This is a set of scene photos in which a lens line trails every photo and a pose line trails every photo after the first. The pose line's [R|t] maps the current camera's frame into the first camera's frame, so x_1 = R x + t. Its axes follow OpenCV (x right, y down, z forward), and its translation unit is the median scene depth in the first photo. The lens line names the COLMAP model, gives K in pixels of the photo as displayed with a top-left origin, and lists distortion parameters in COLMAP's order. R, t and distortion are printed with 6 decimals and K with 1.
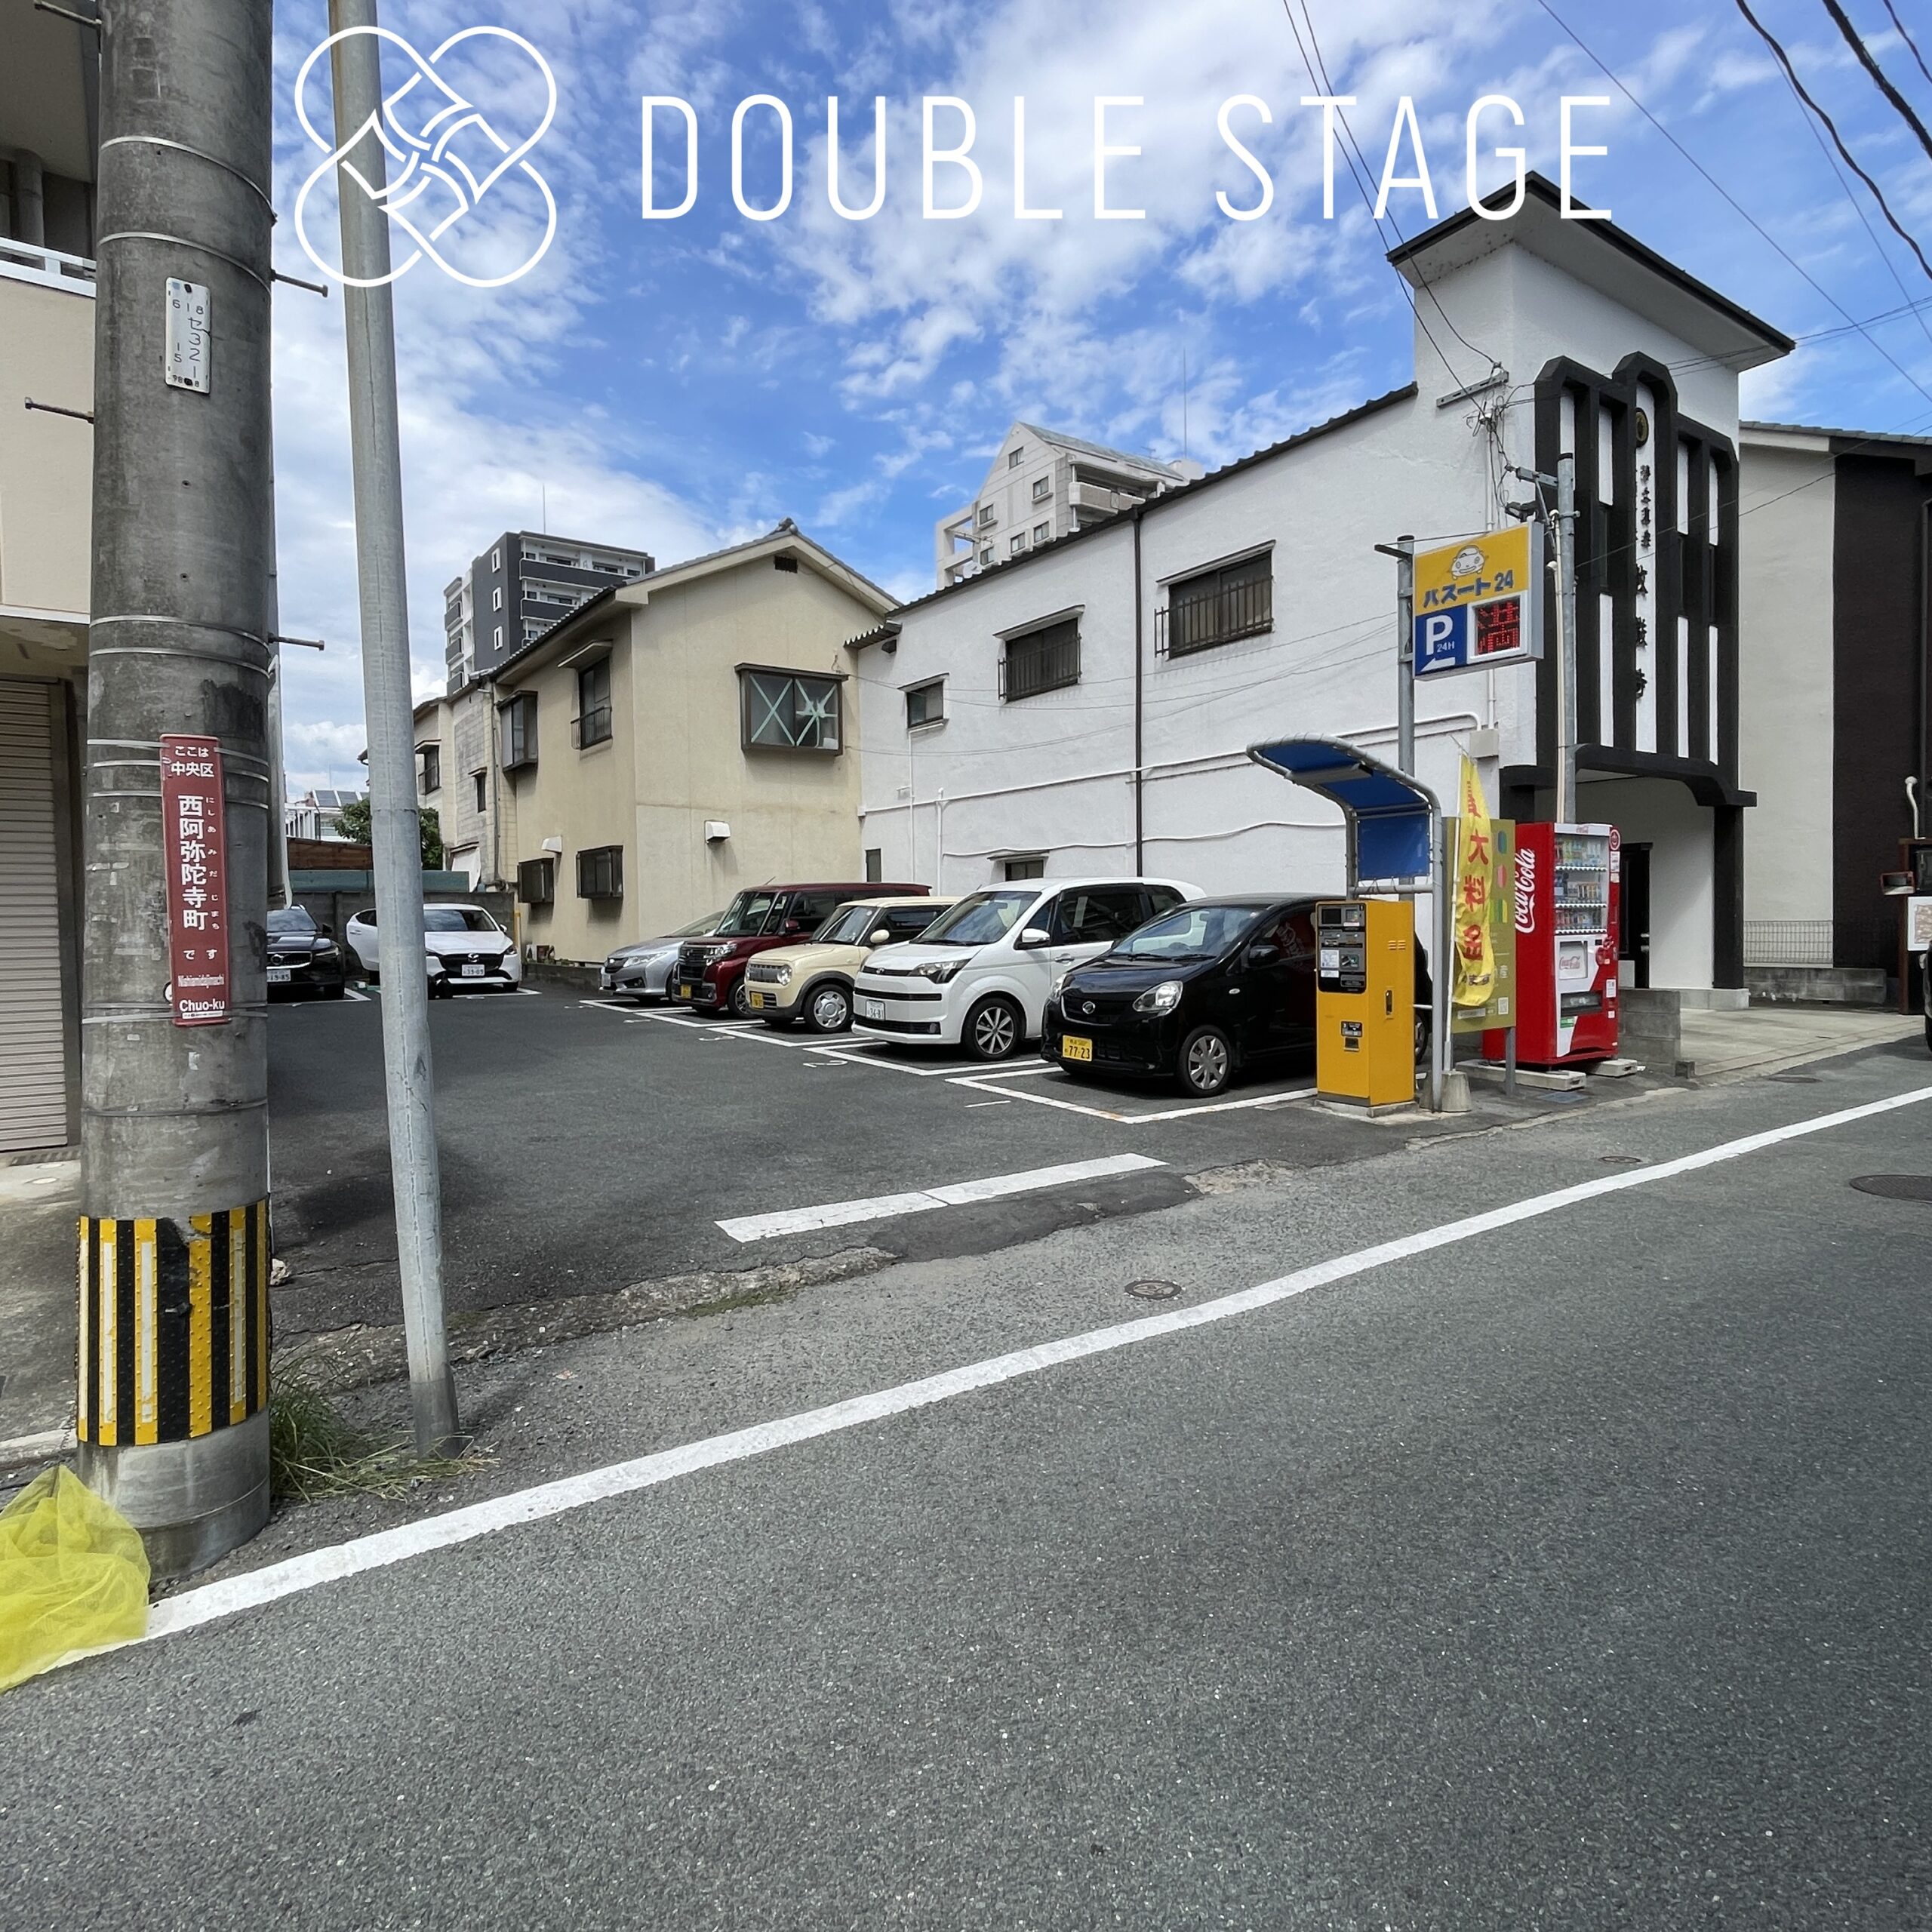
lens RADIAL K [[1176.9, 0, 967.9], [0, 1176.9, 959.9], [0, 0, 1]] dist [0.035054, -0.031158]
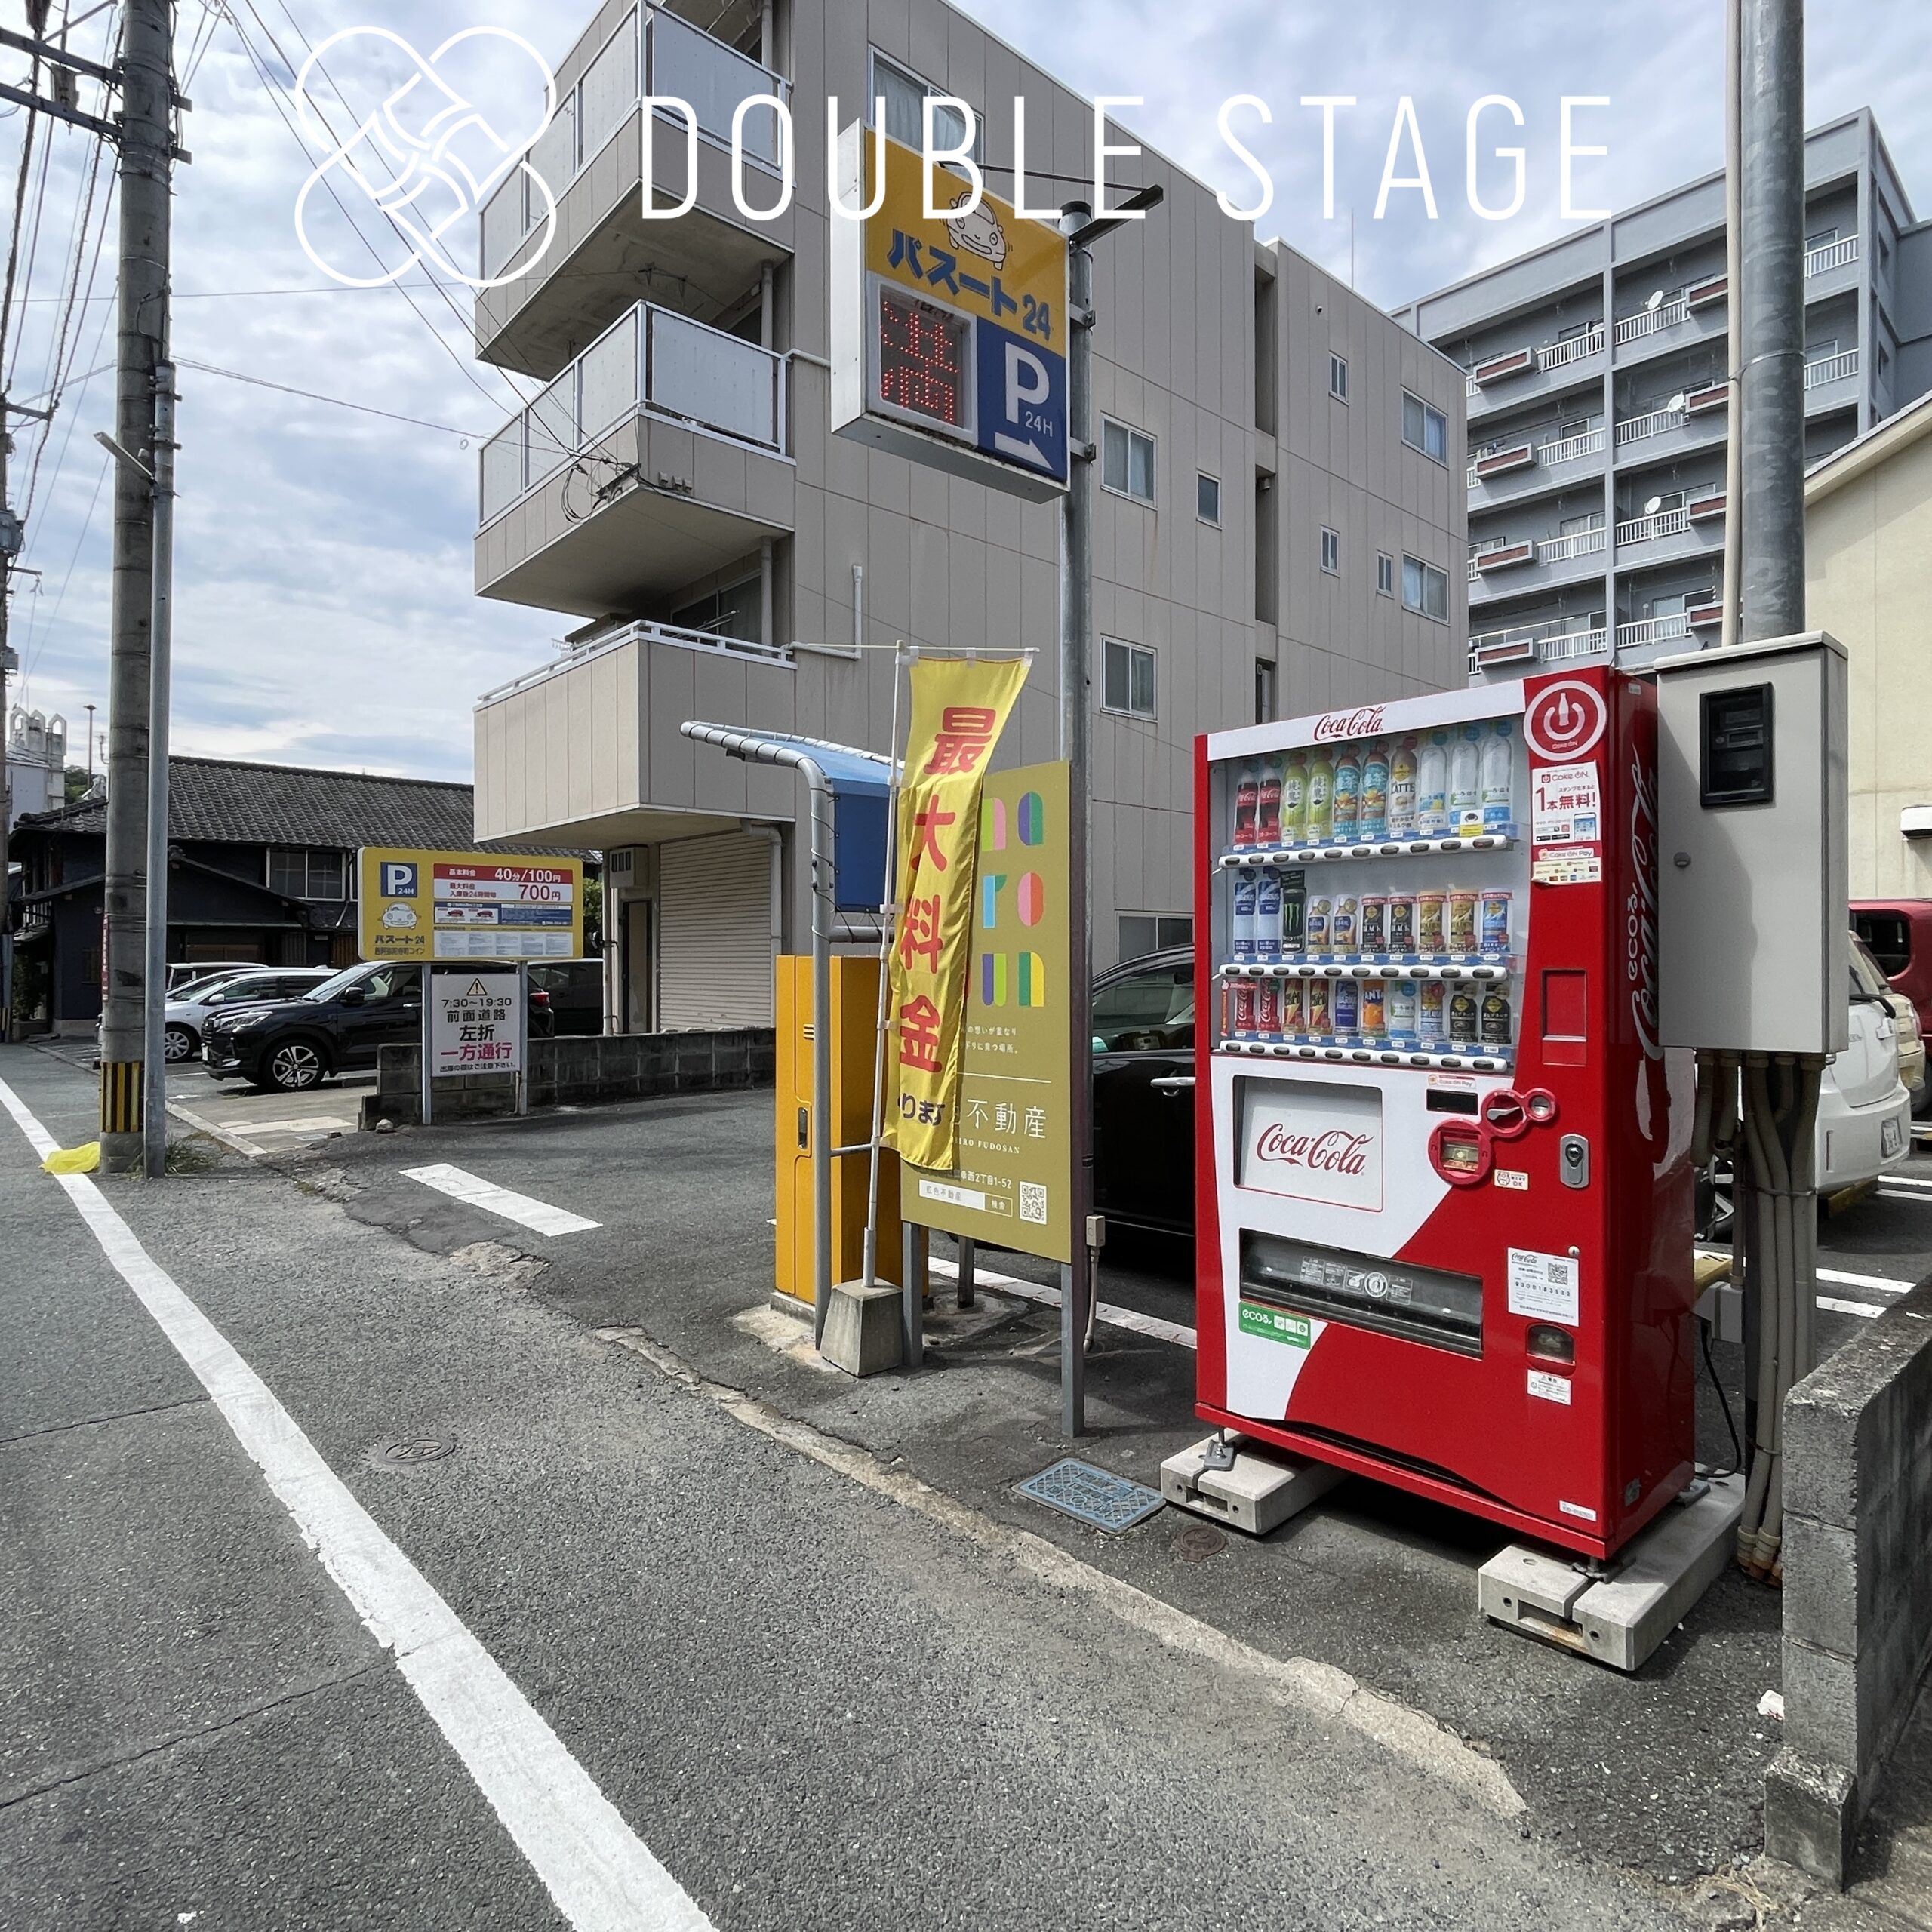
lens RADIAL K [[1180.2, 0, 967.3], [0, 1180.2, 960.6], [0, 0, 1]] dist [0.001613, -0.001262]
pose [[0.113269, 0.014419, -0.993460, 0.872468], [-0.032217, 0.999422, 0.010832, -0.051974], [0.993042, 0.030779, 0.113668, 0.931557]]
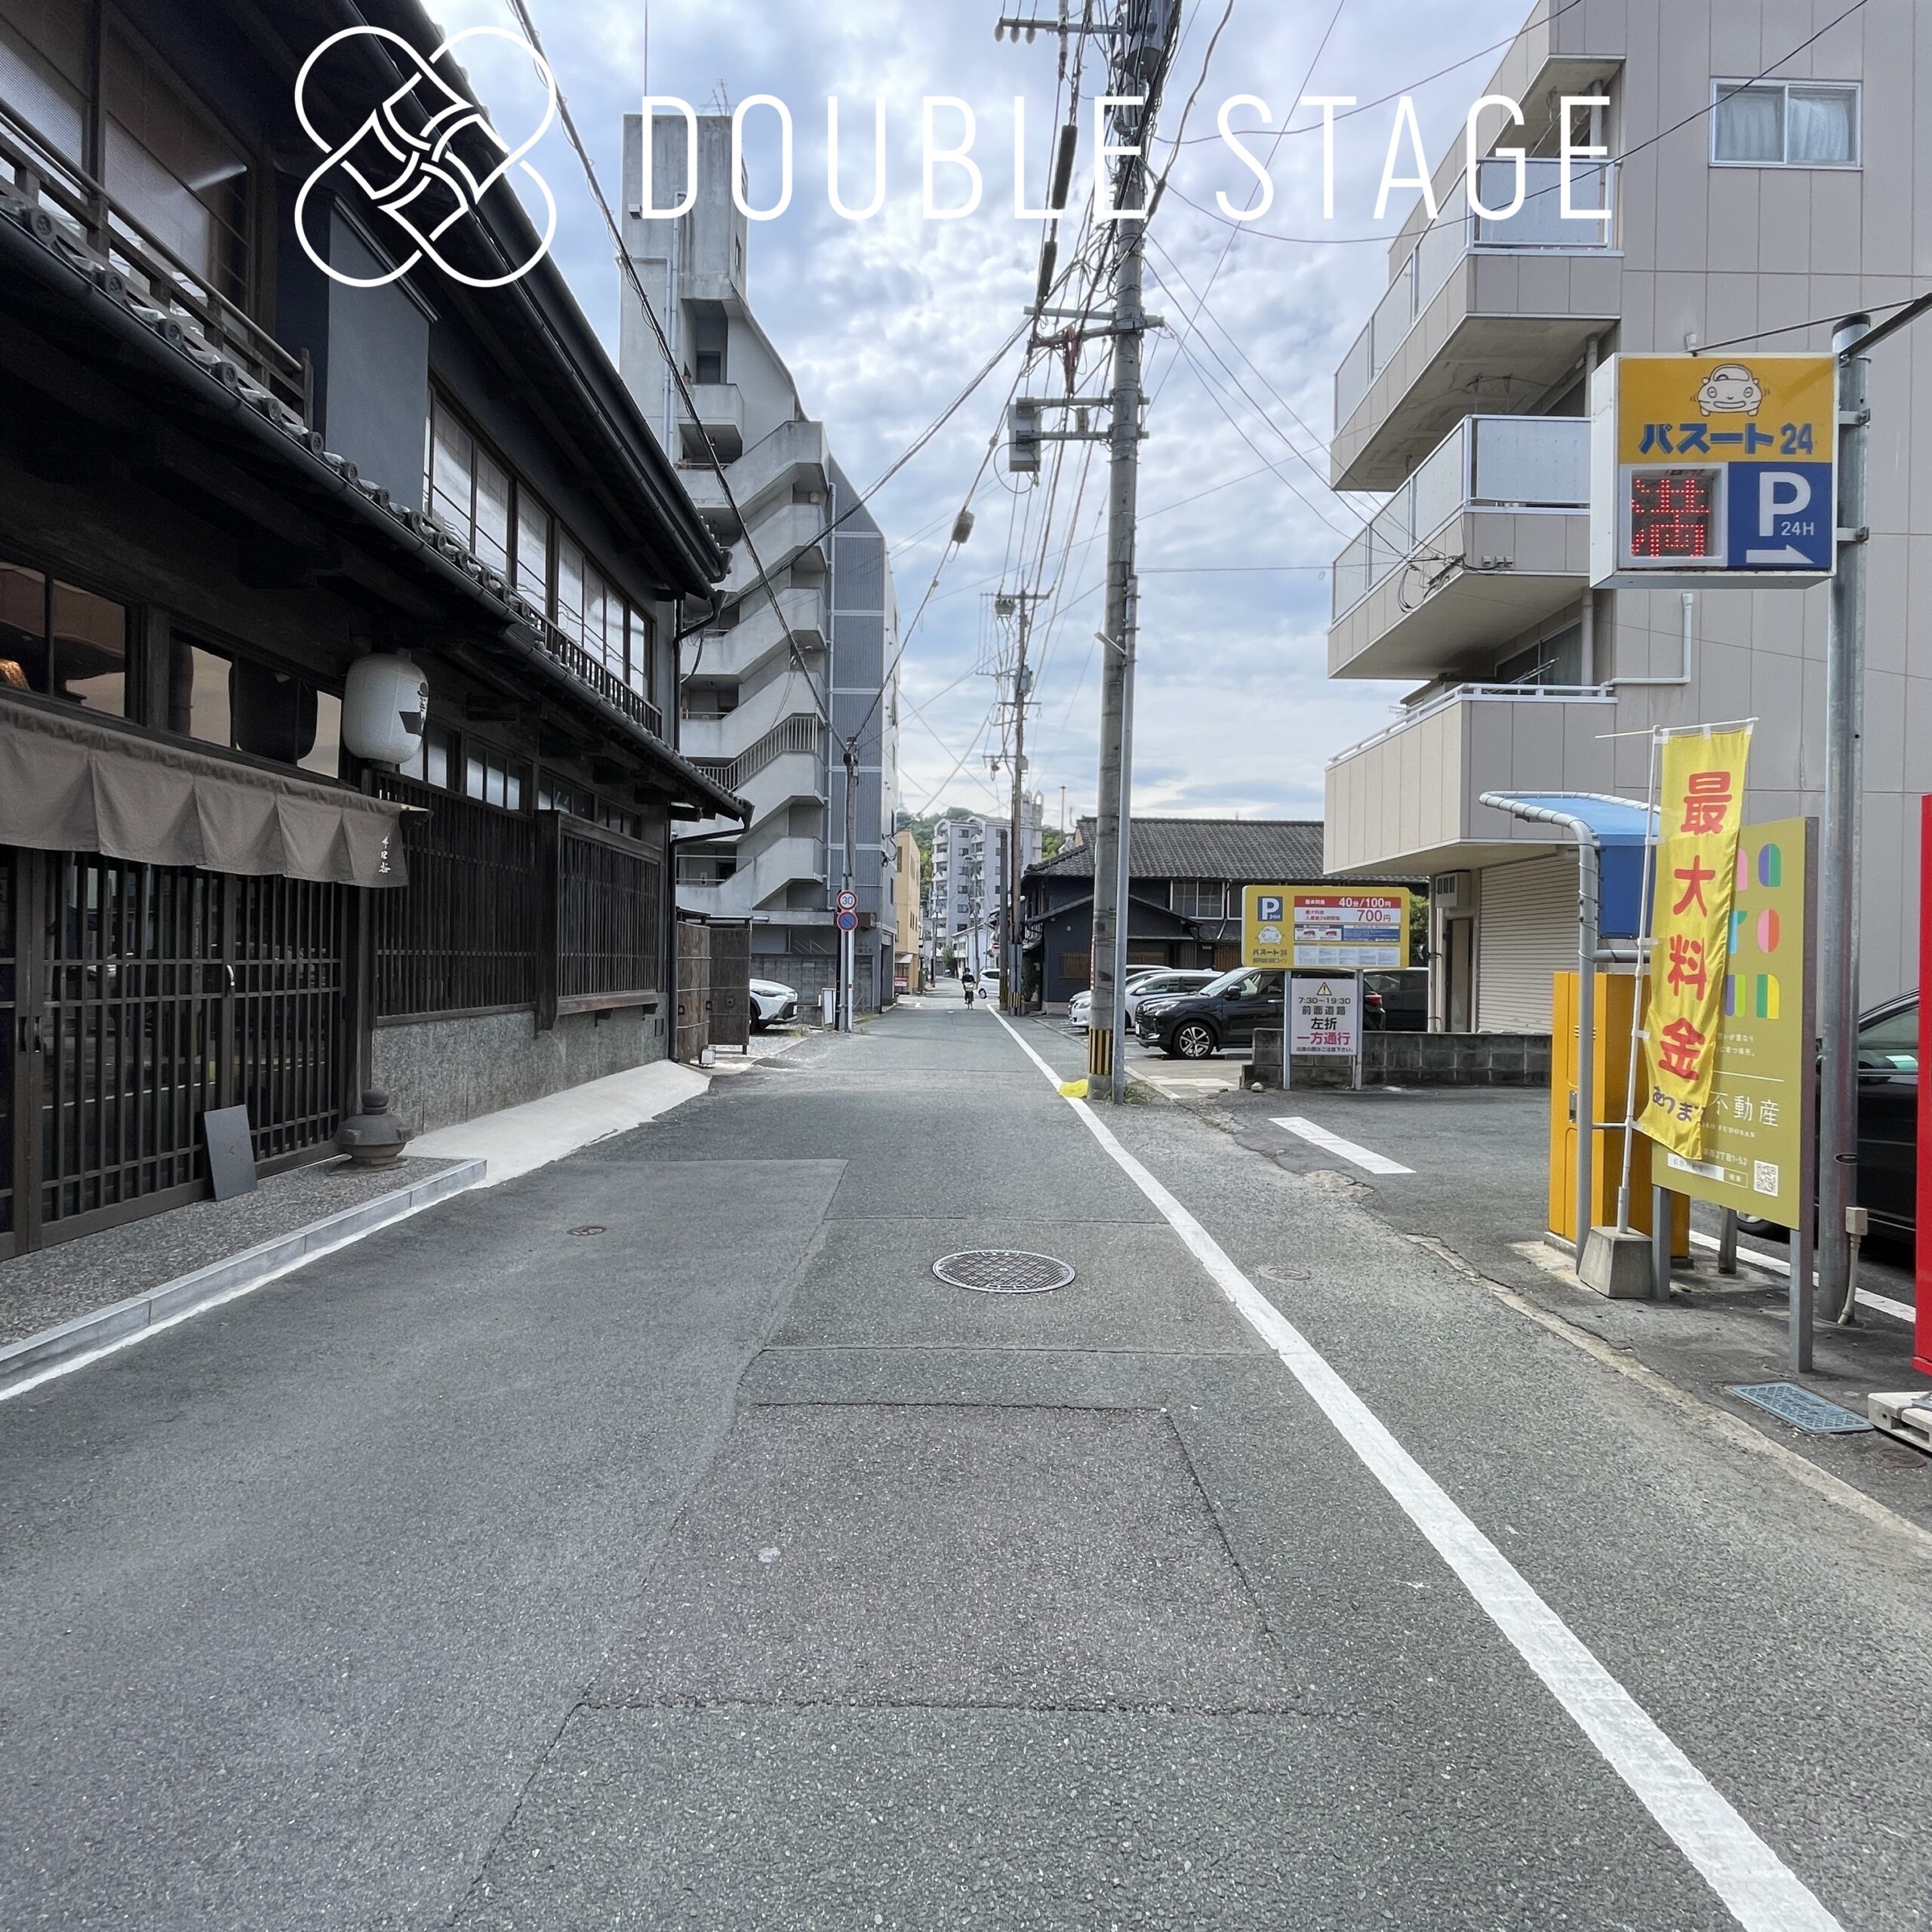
lens RADIAL K [[1042.5, 0, 962.2], [0, 1042.5, 955.6], [0, 0, 1]] dist [-0.003407, -0.000315]
pose [[-0.575479, 0.001297, -0.817815, 1.033223], [-0.033946, 0.999099, 0.025472, -0.059047], [0.817111, 0.042420, -0.574917, 0.974720]]
